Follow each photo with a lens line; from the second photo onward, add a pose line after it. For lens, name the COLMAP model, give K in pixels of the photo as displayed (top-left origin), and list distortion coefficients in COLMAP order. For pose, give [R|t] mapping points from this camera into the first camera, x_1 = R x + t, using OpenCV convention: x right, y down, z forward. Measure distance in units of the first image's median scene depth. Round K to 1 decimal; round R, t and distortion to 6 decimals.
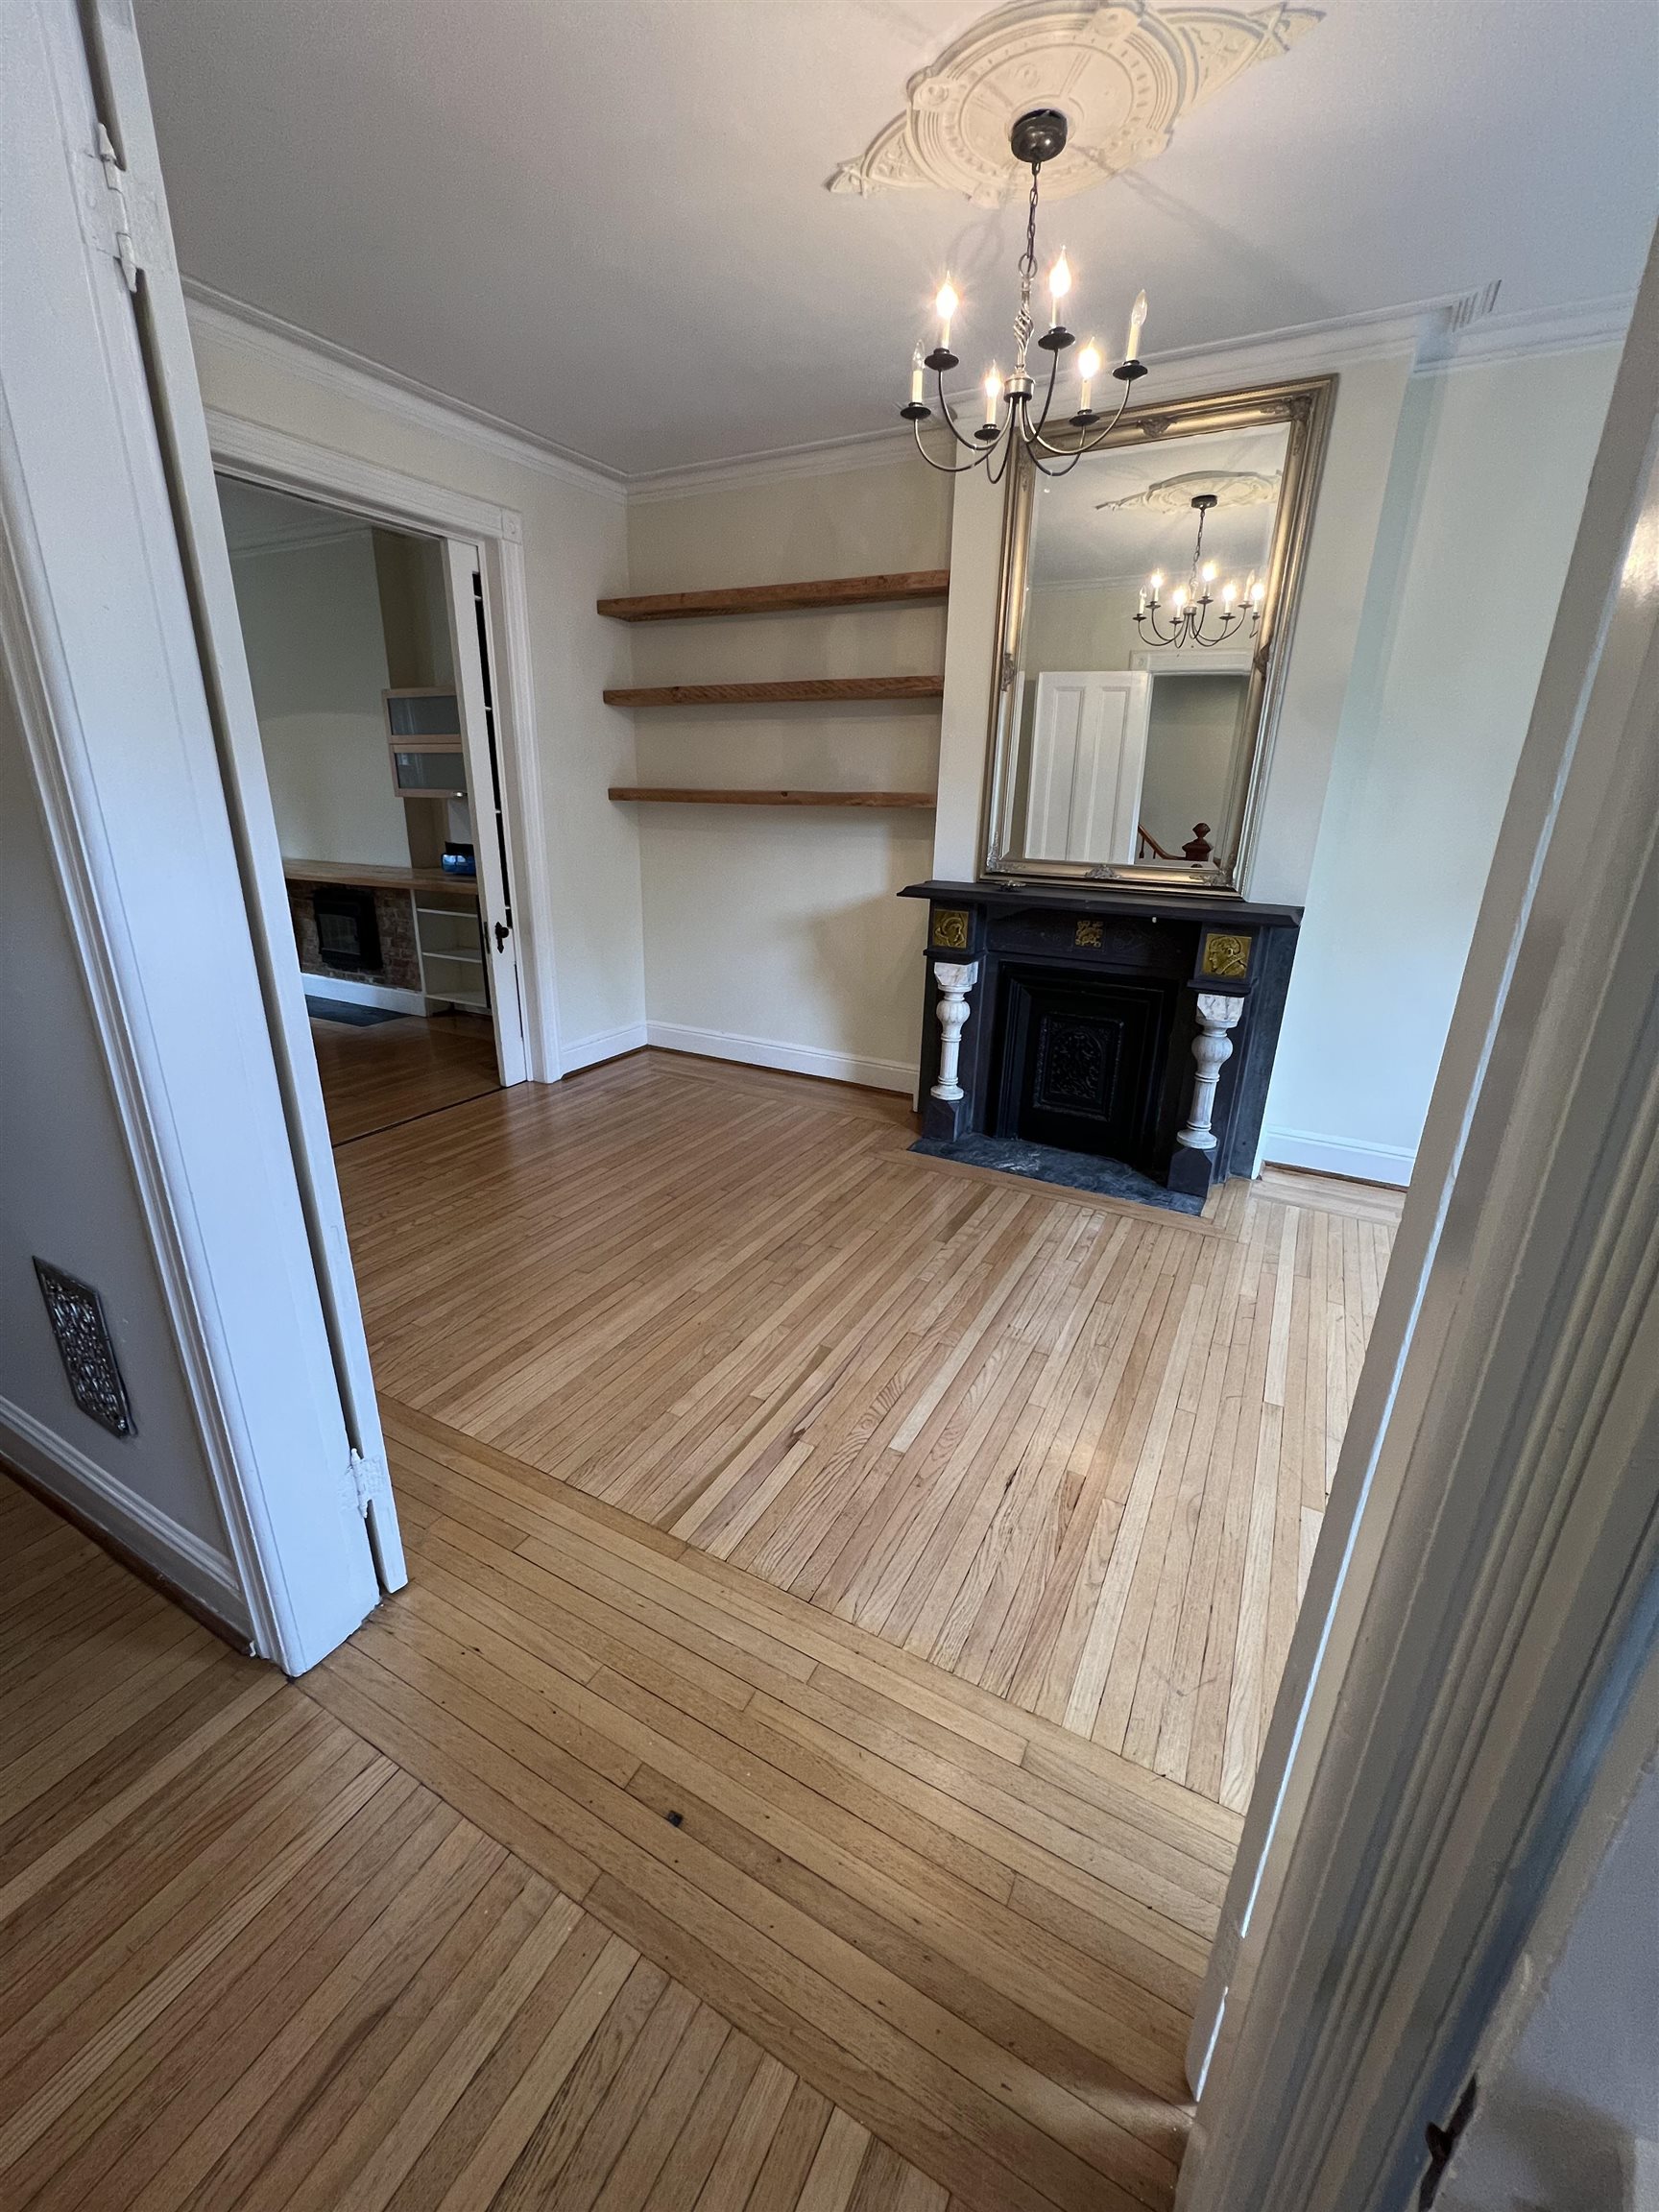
lens RADIAL K [[885.8, 0, 829.7], [0, 885.8, 1099.7], [0, 0, 1]] dist [-0.002291, -0.000060]
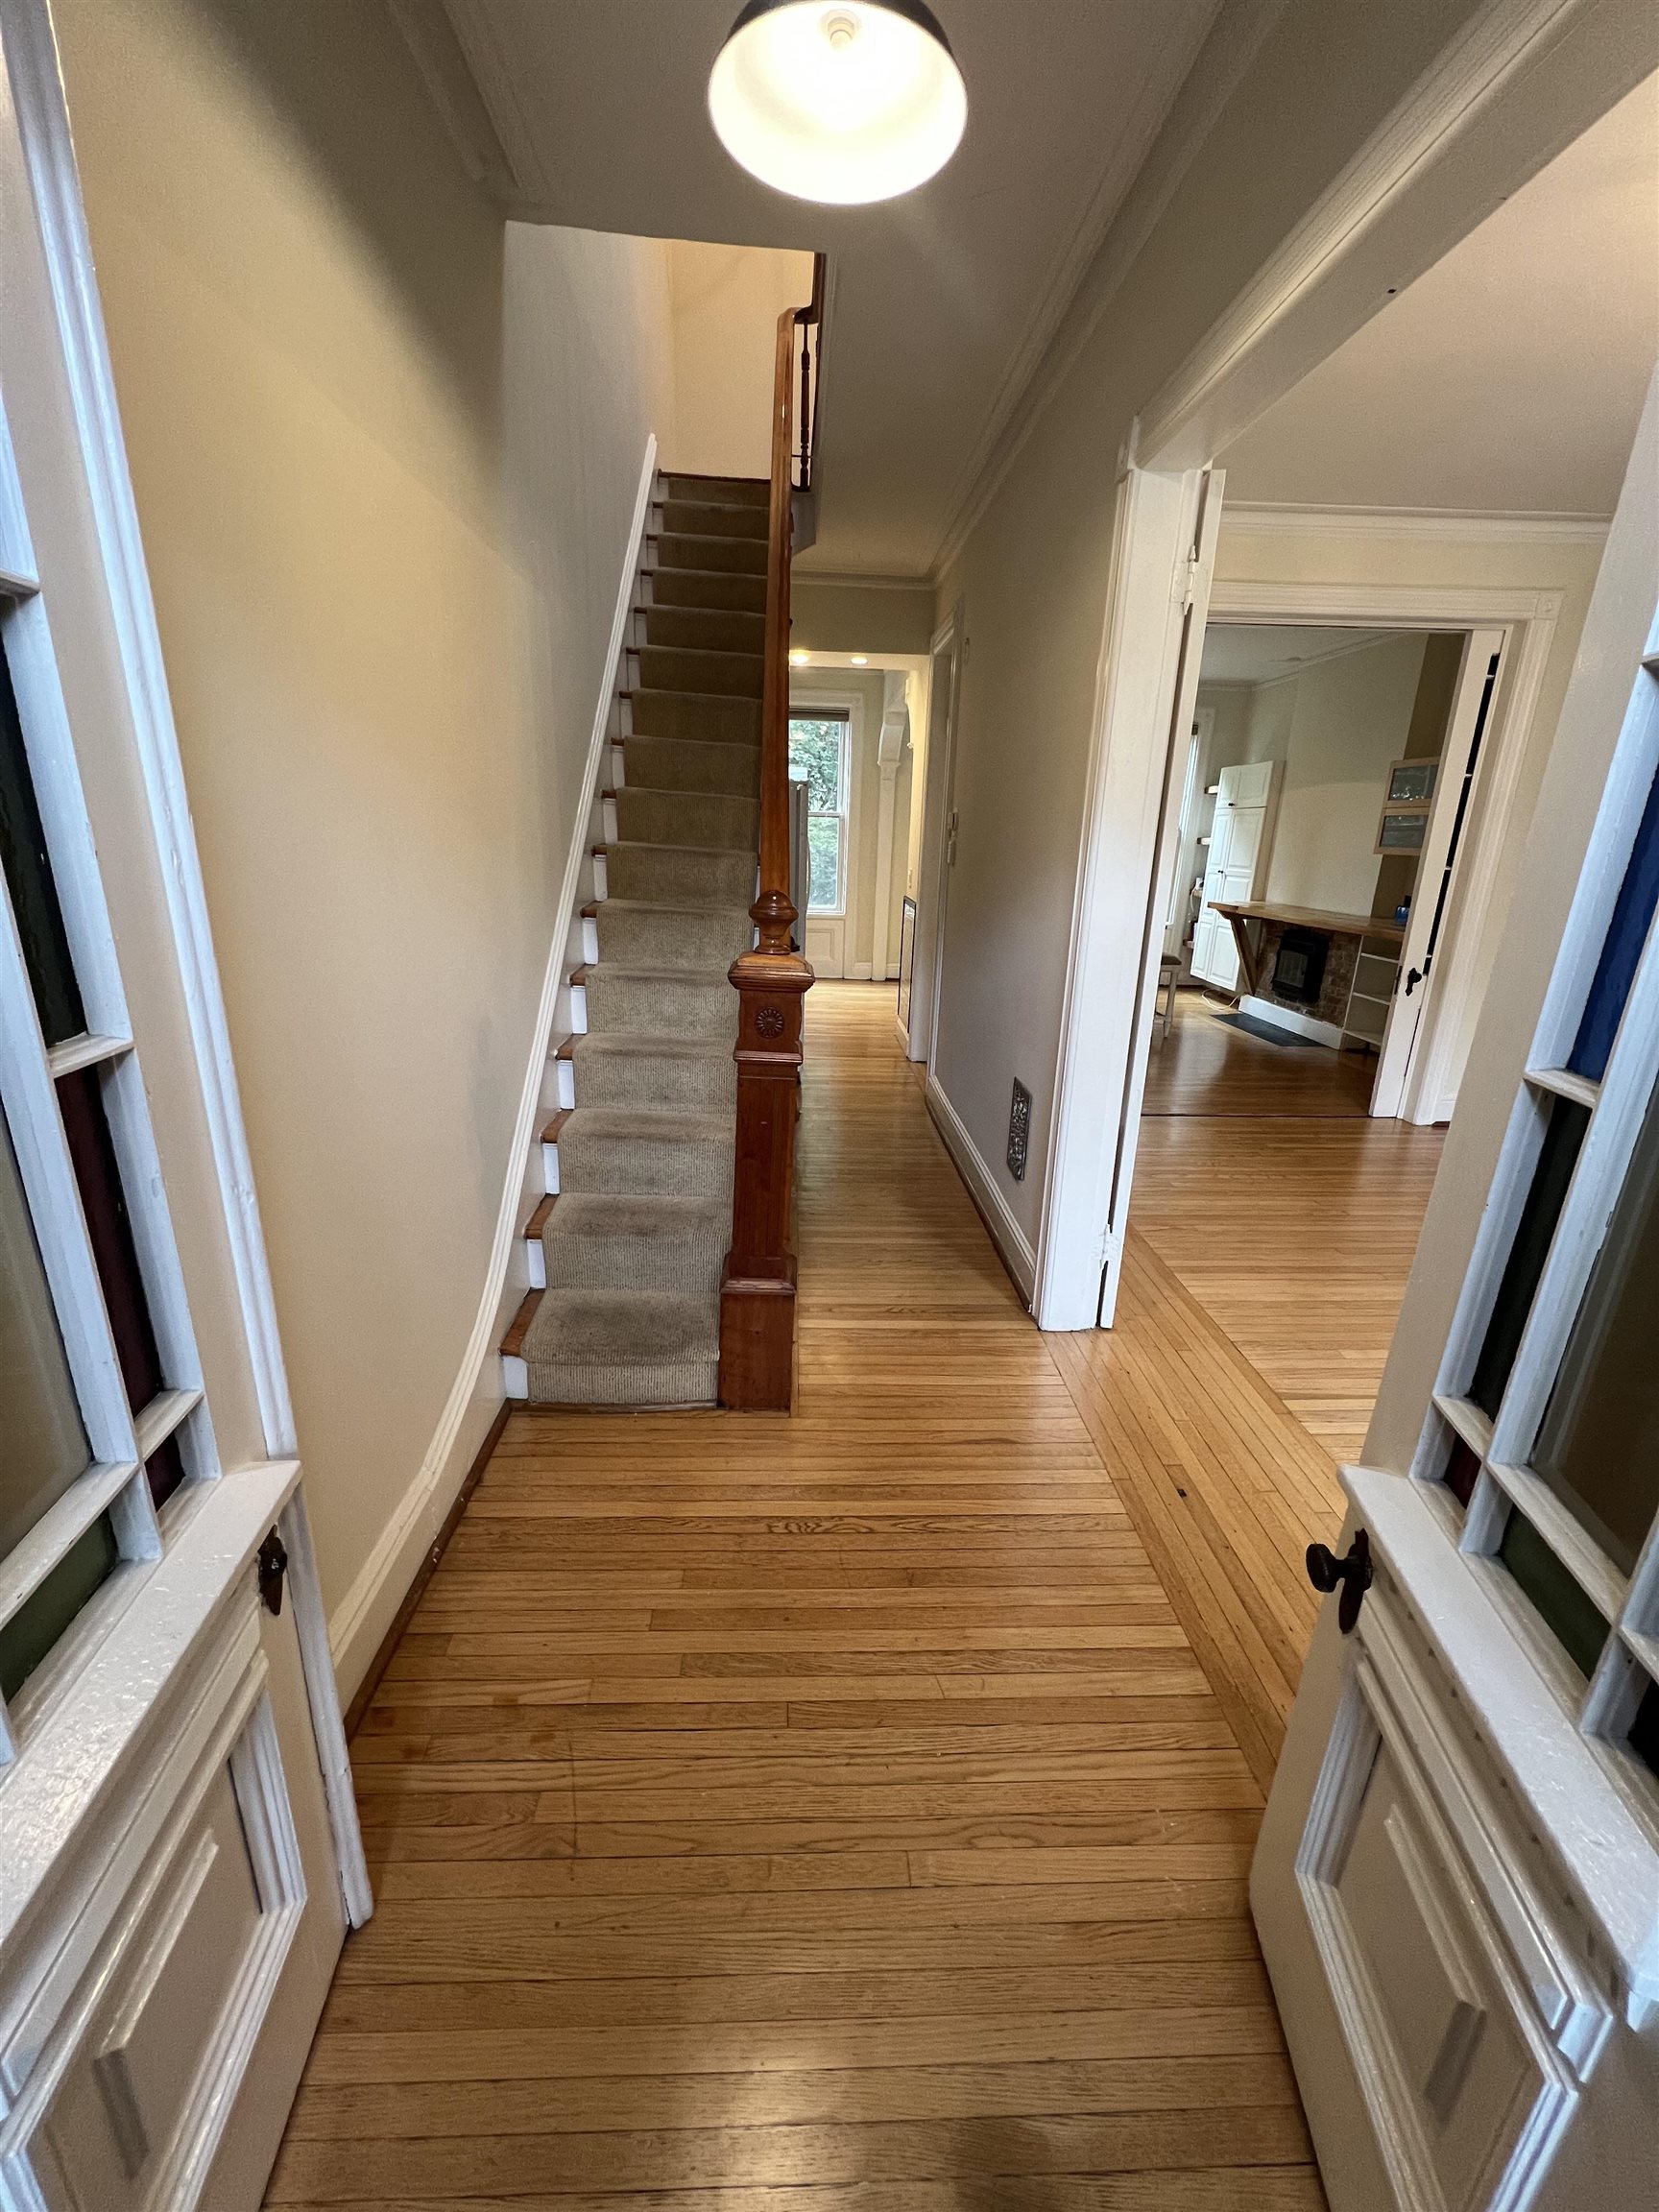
lens RADIAL K [[885.8, 0, 829.7], [0, 885.8, 1099.7], [0, 0, 1]] dist [-0.002291, -0.000060]
pose [[0.512113, 0.243318, -0.823733, 0.235961], [-0.292081, 0.951215, 0.099388, 0.067589], [0.807731, 0.189699, 0.558198, -0.191222]]
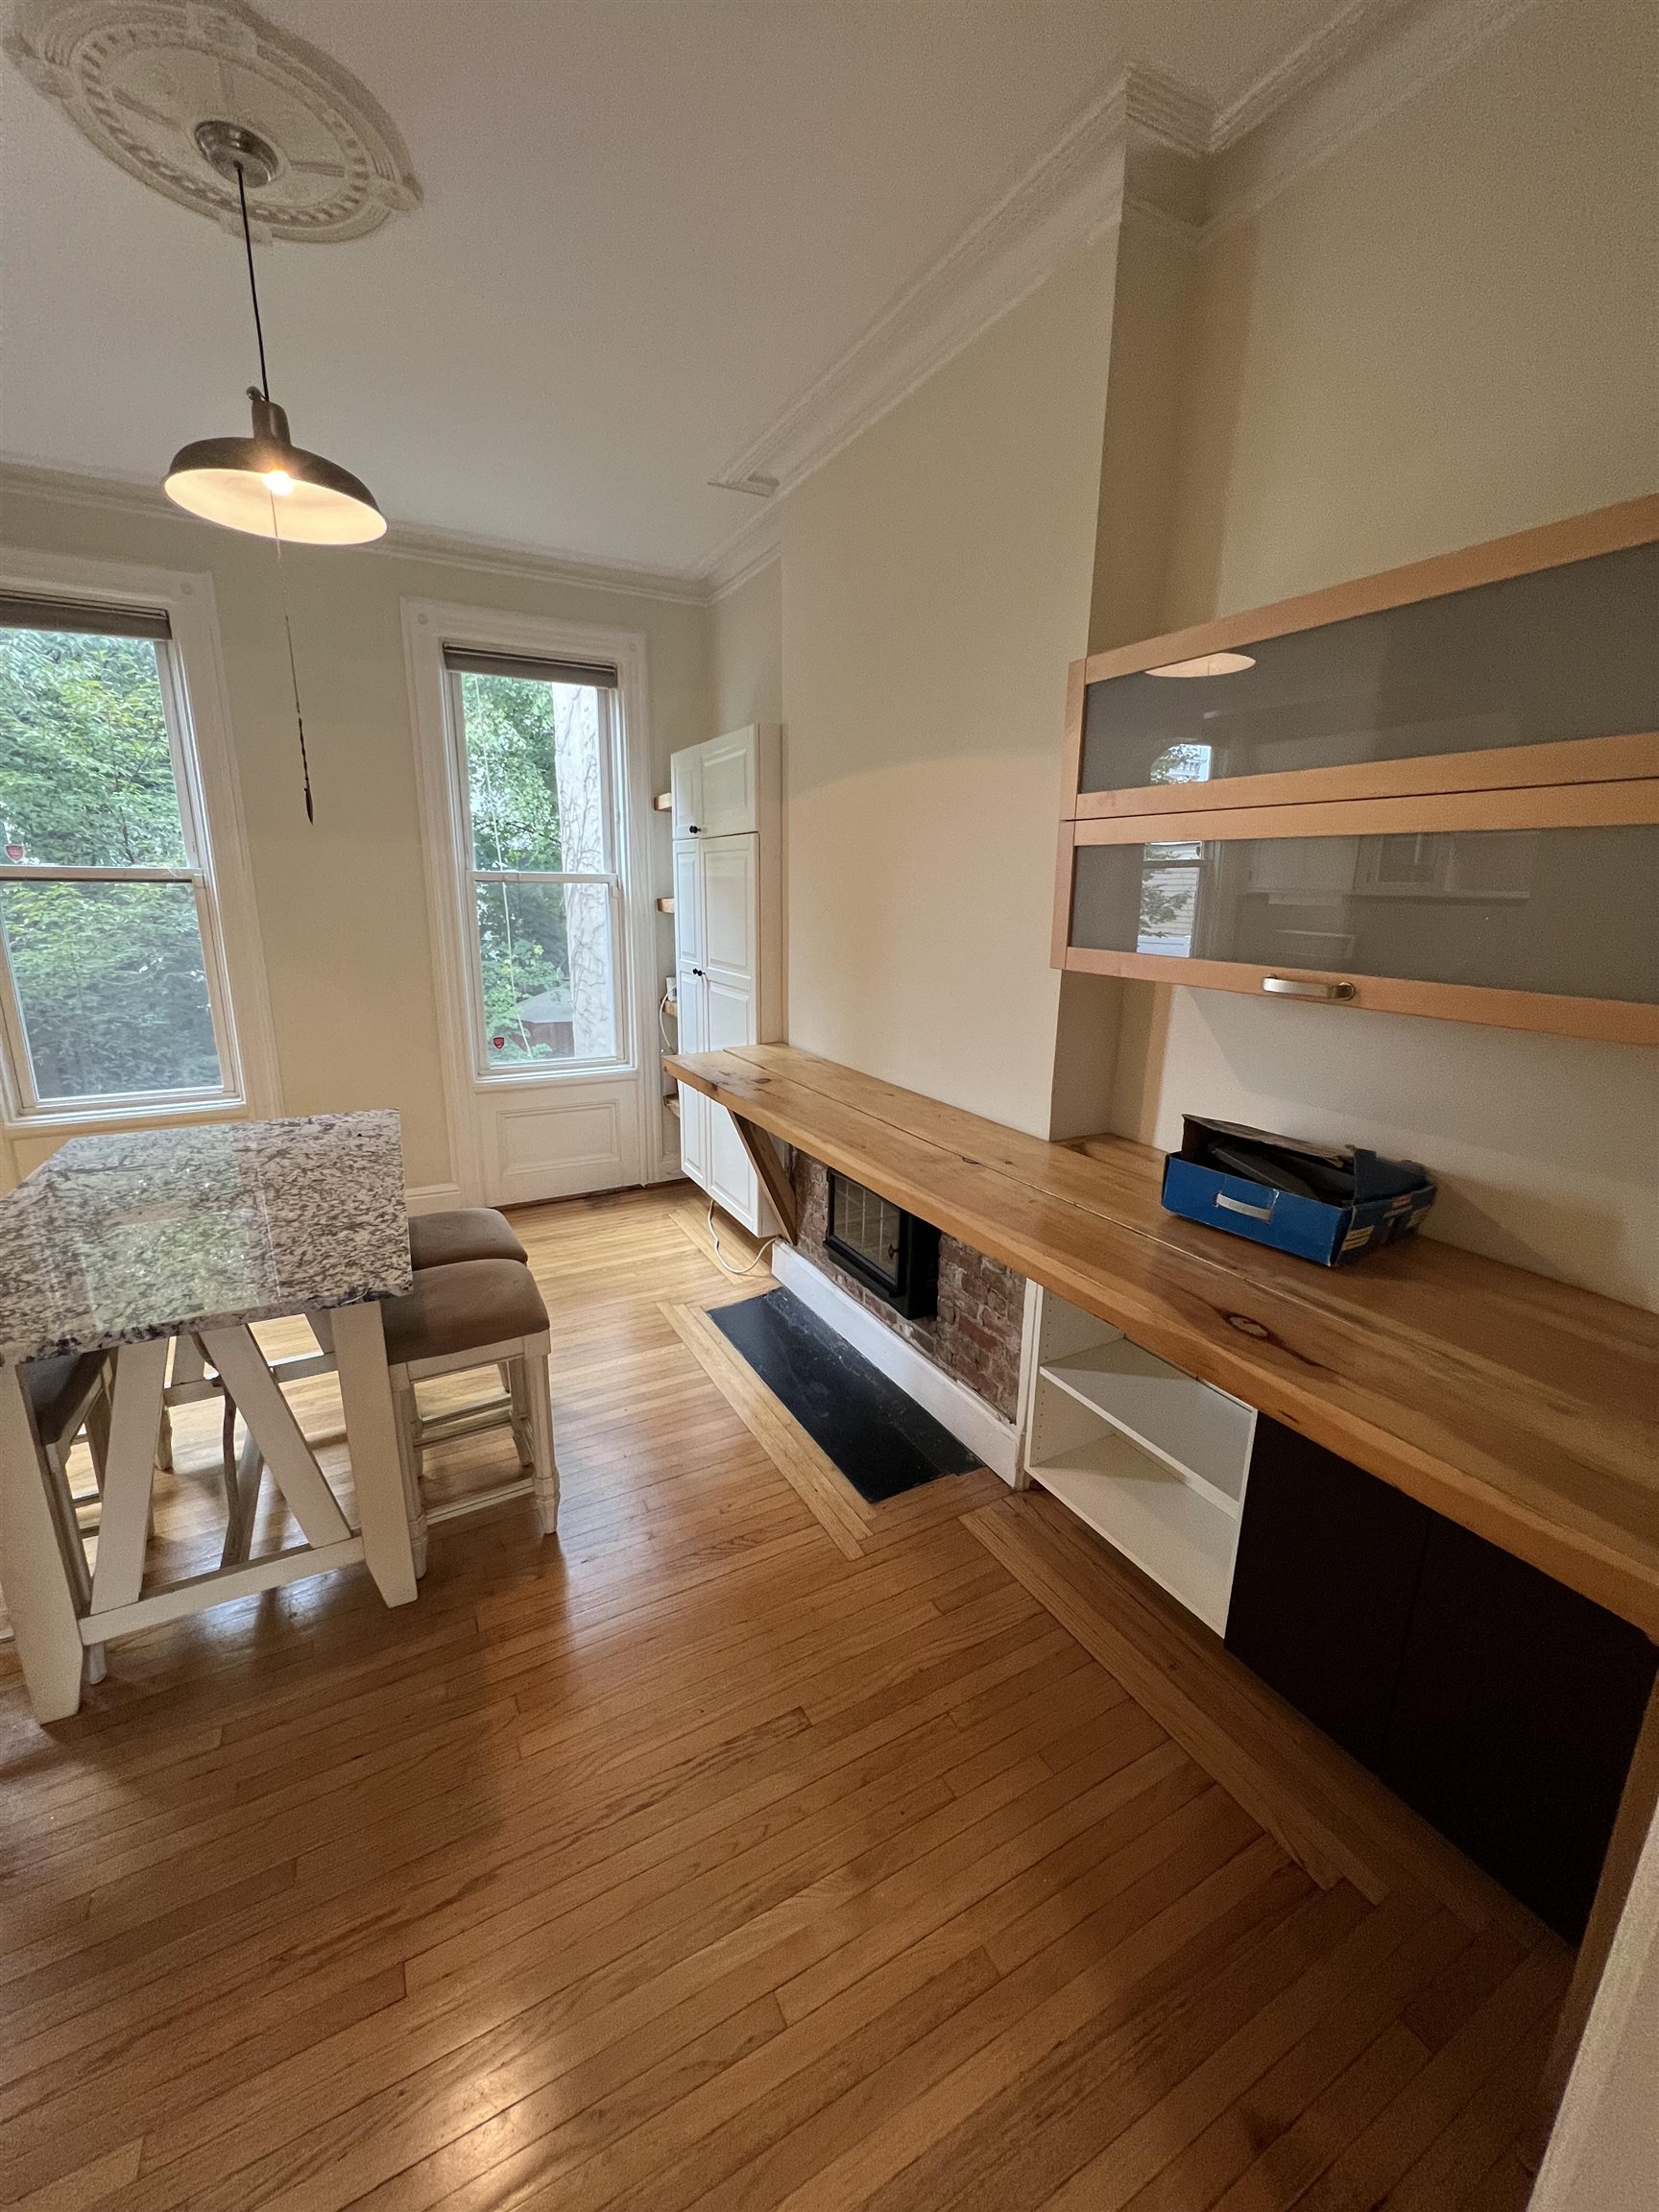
lens RADIAL K [[885.8, 0, 829.7], [0, 885.8, 1099.7], [0, 0, 1]] dist [-0.002291, -0.000060]
pose [[0.836941, 0.118739, -0.534257, -0.553067], [-0.168046, 0.984779, -0.044385, -0.388743], [0.520855, 0.126927, 0.844156, 0.993062]]
